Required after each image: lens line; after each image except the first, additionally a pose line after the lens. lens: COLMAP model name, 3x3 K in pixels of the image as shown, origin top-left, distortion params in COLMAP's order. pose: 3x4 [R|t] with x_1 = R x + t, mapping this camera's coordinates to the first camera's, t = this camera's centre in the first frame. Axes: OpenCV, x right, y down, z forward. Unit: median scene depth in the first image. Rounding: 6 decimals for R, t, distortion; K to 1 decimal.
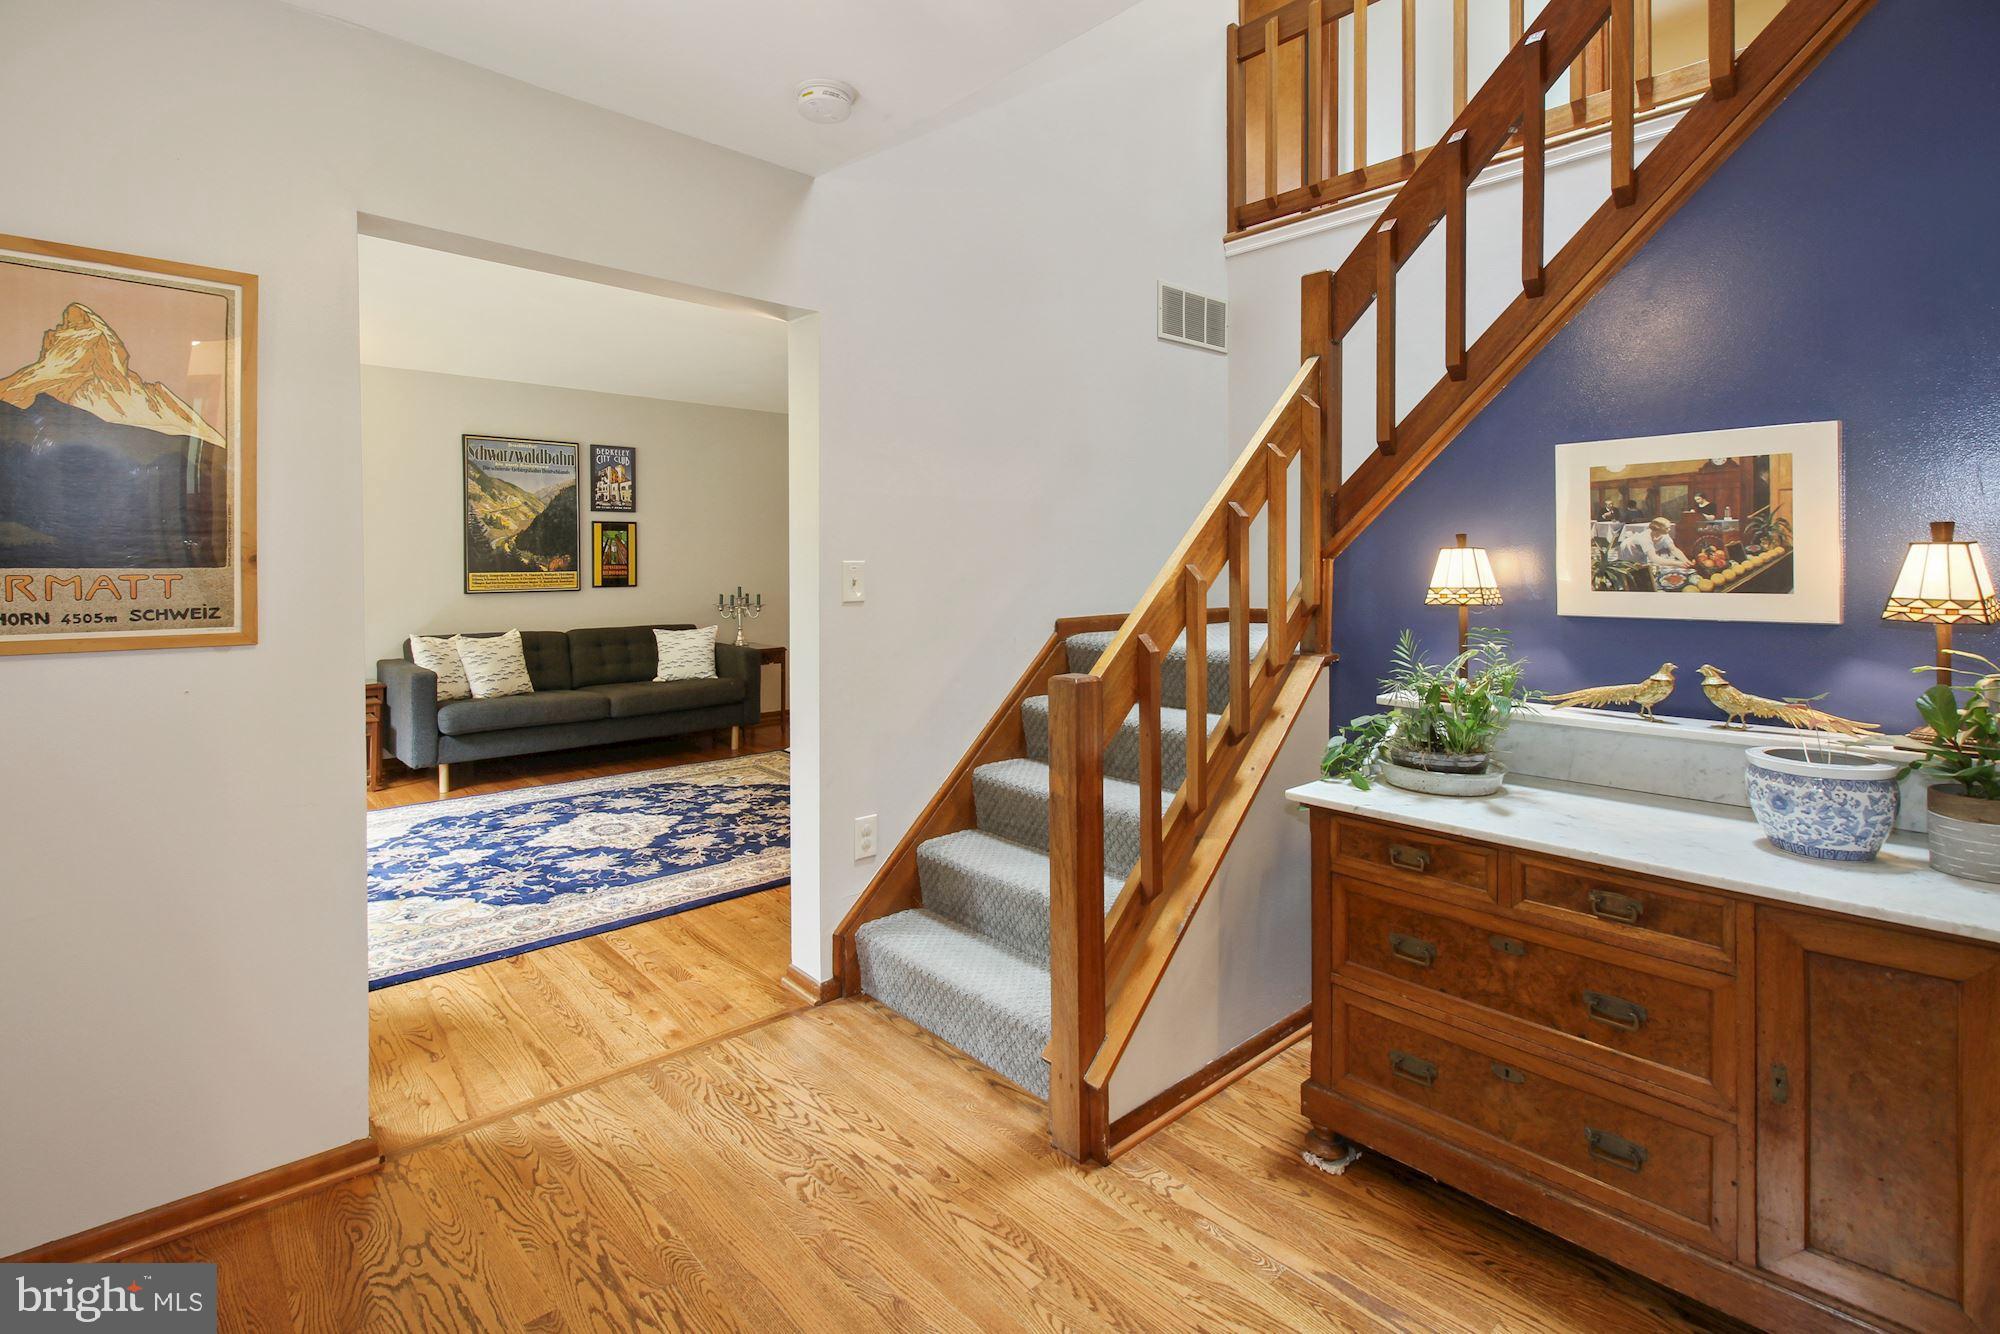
lens RADIAL K [[955.8, 0, 1007.4], [0, 955.8, 565.7], [0, 0, 1]] dist [0.019791, -0.008438]
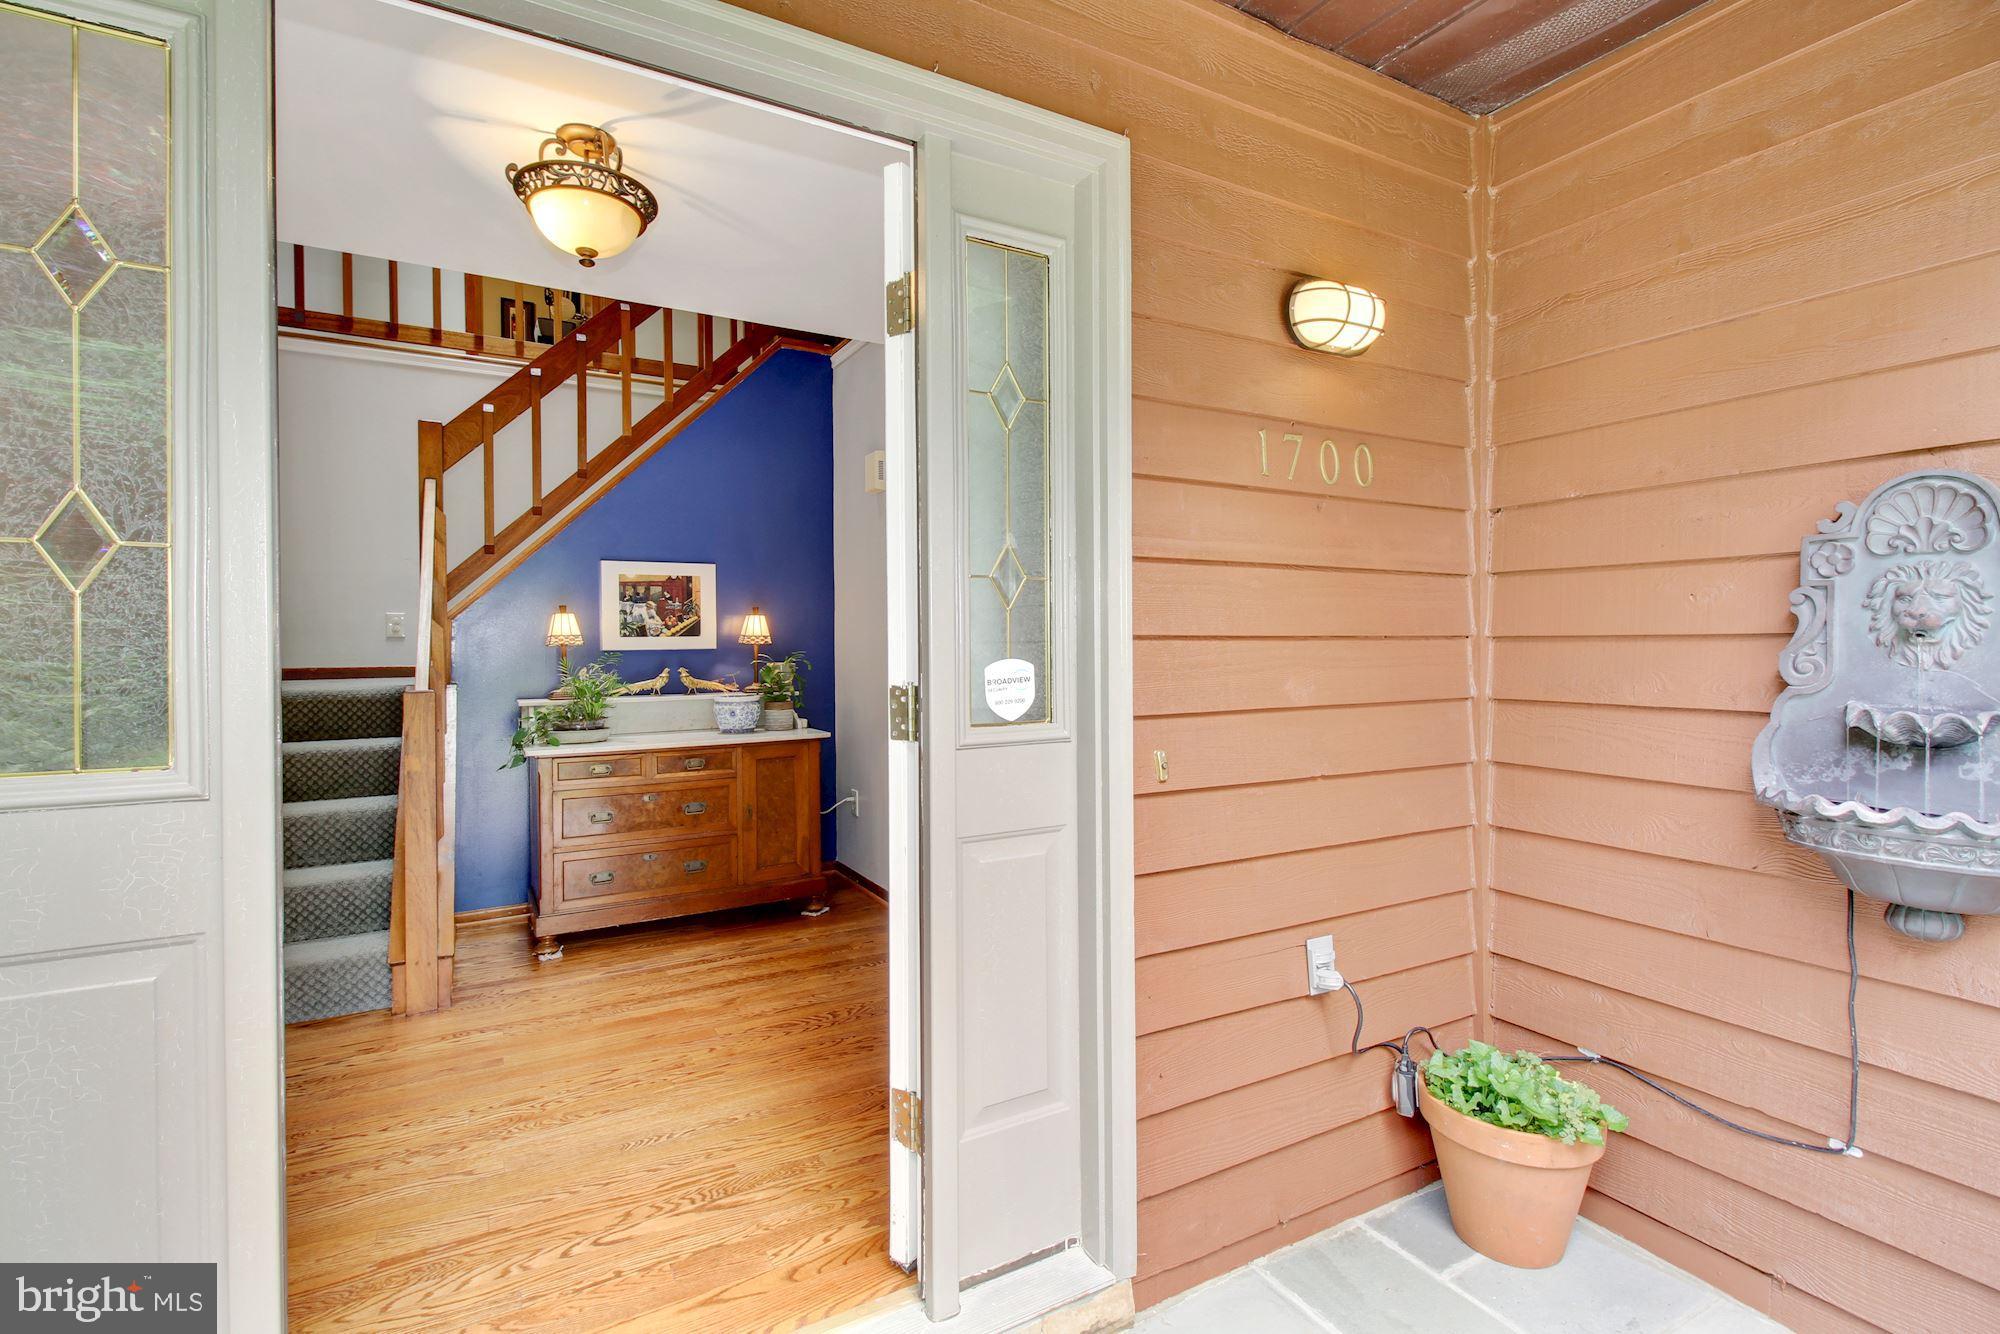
lens RADIAL K [[955.8, 0, 995.9], [0, 955.8, 657.3], [0, 0, 1]] dist [0.019791, -0.008438]
pose [[0.234005, -0.013715, 0.972139, -1.196068], [0.011362, 0.999871, 0.011371, 0.057664], [-0.972169, 0.008385, 0.234130, -0.217598]]
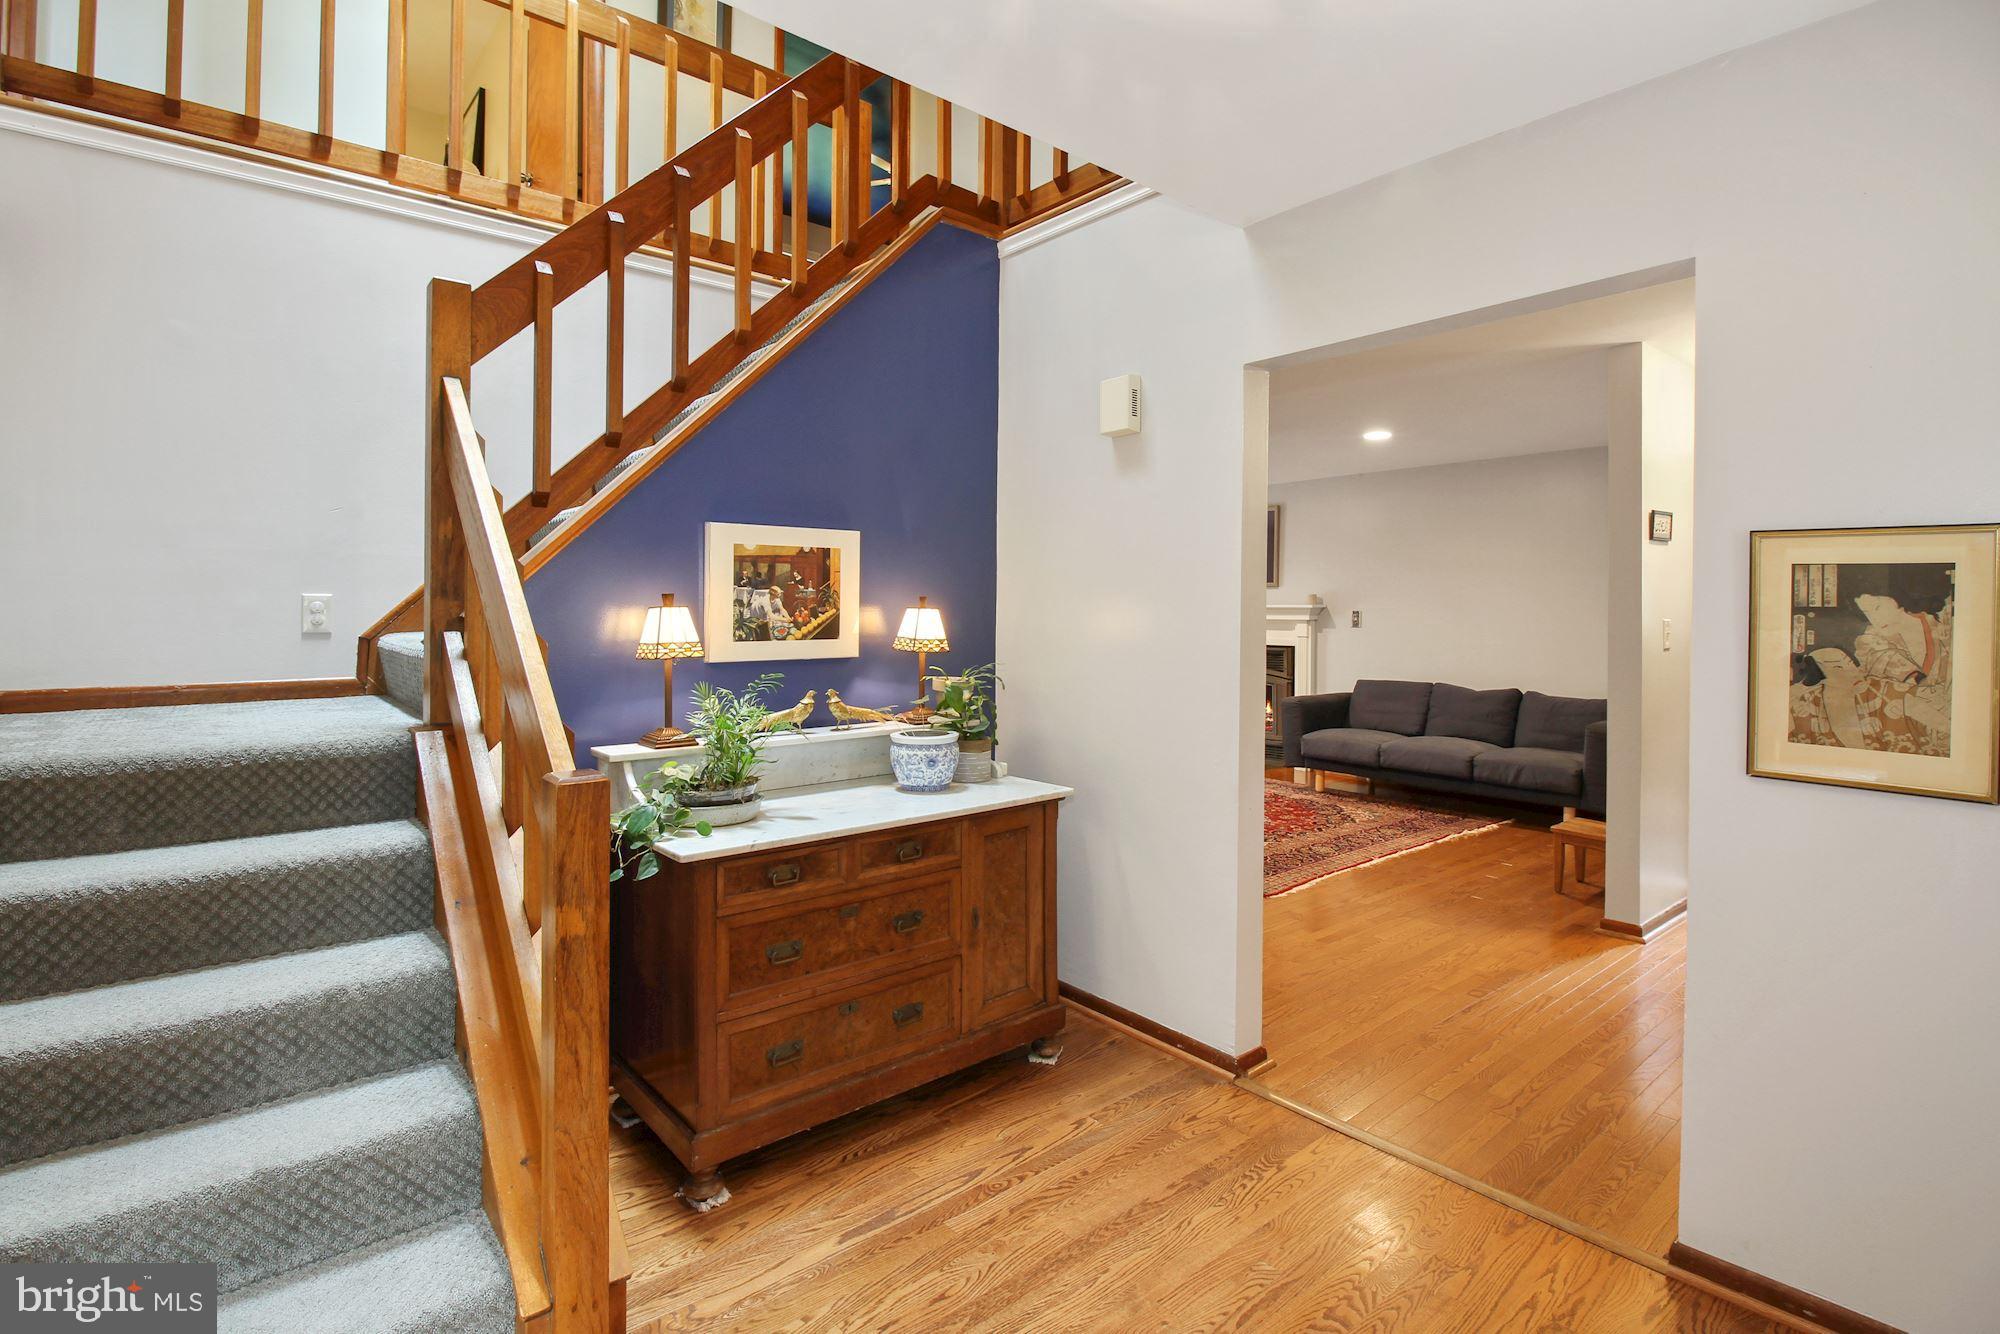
lens RADIAL K [[955.8, 0, 949.2], [0, 955.8, 636.0], [0, 0, 1]] dist [0.019791, -0.008438]
pose [[0.077722, -0.023055, 0.996708, -0.673522], [0.001742, 0.999734, 0.022990, -0.010393], [-0.996974, -0.000050, 0.077741, 0.666586]]
